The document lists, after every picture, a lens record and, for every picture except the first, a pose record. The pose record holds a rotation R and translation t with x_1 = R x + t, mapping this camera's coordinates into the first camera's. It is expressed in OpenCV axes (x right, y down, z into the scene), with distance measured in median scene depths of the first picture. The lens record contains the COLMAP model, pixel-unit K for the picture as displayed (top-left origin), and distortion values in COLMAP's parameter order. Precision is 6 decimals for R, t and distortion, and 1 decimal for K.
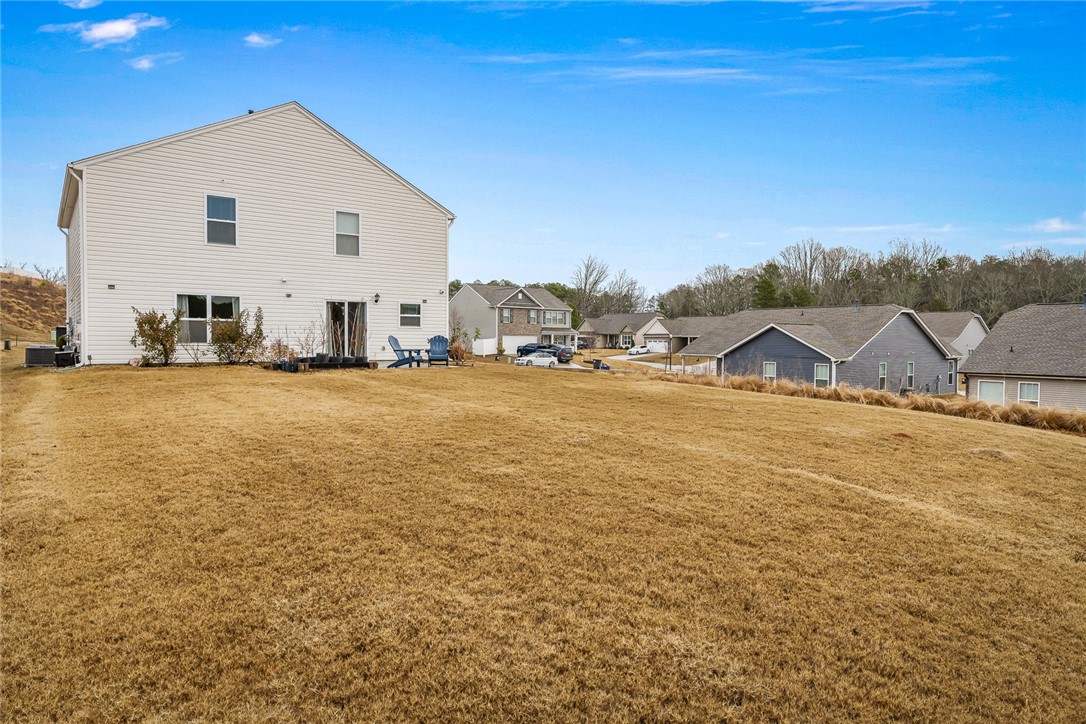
lens RADIAL K [[695.1, 0, 543.0], [0, 695.1, 362.0], [0, 0, 1]] dist [0.000153, -0.000135]
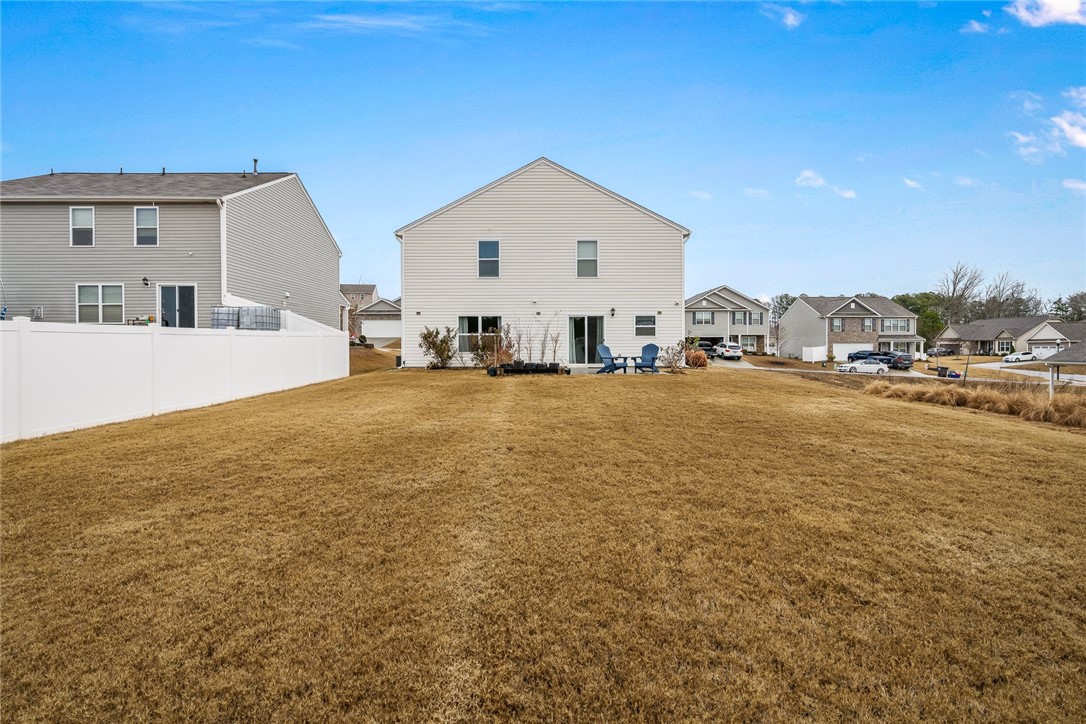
lens RADIAL K [[519.2, 0, 543.0], [0, 519.2, 362.0], [0, 0, 1]] dist [-0.013347, -0.000482]
pose [[0.791516, 0.005254, -0.611125, 0.075557], [-0.009858, 0.999943, -0.004171, -0.001835], [0.611068, 0.009326, 0.791523, 0.097976]]
